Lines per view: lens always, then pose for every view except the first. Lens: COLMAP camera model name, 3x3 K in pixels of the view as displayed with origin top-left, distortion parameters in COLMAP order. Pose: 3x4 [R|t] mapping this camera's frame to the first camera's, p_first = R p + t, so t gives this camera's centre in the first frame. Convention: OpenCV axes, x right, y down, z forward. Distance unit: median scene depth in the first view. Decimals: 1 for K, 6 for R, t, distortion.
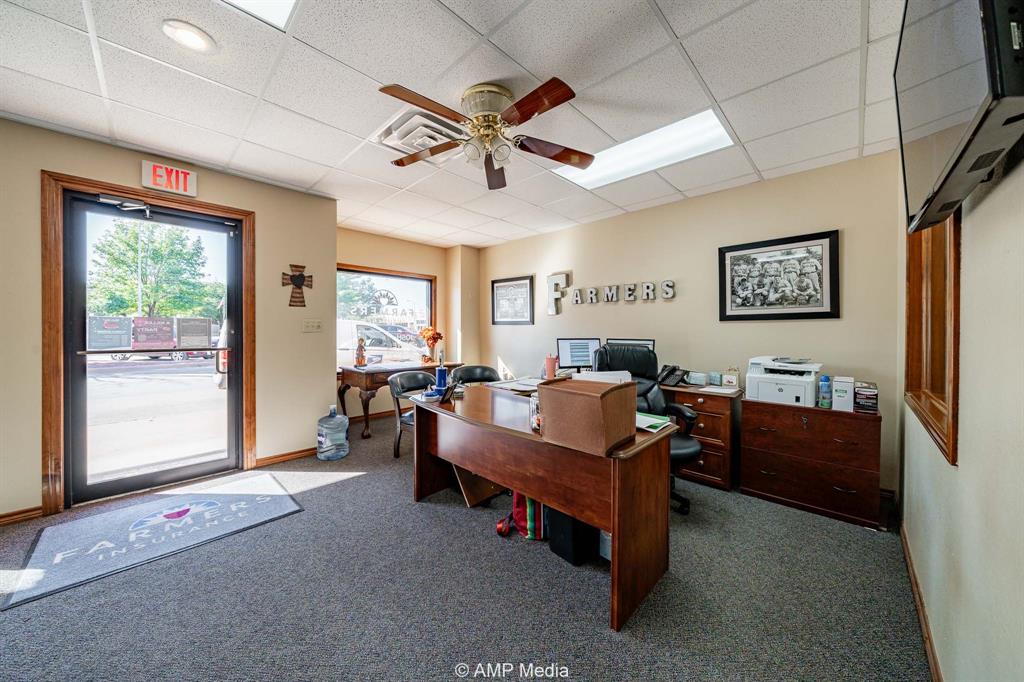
lens RADIAL K [[352.1, 0, 495.1], [0, 352.1, 337.4], [0, 0, 1]] dist [-0.007509, -0.001055]
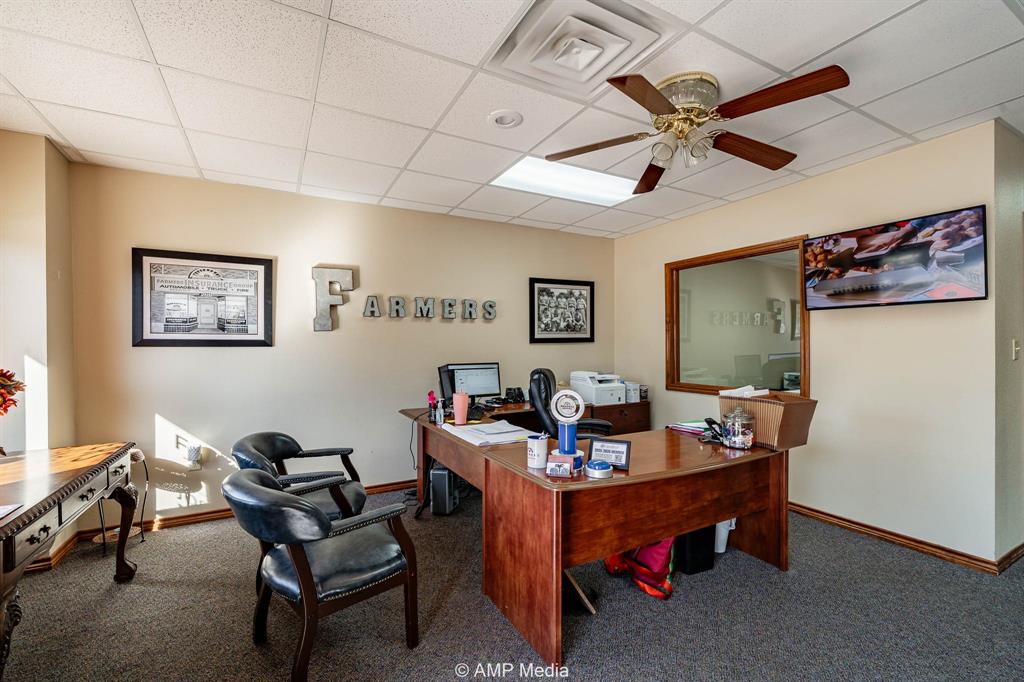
lens RADIAL K [[429.9, 0, 525.9], [0, 429.9, 345.7], [0, 0, 1]] dist [-0.004712, 0.000456]
pose [[0.272033, -0.004473, 0.962278, -0.851891], [0.029374, 0.999562, -0.003658, -0.043753], [-0.961840, 0.029261, 0.272045, 0.815778]]
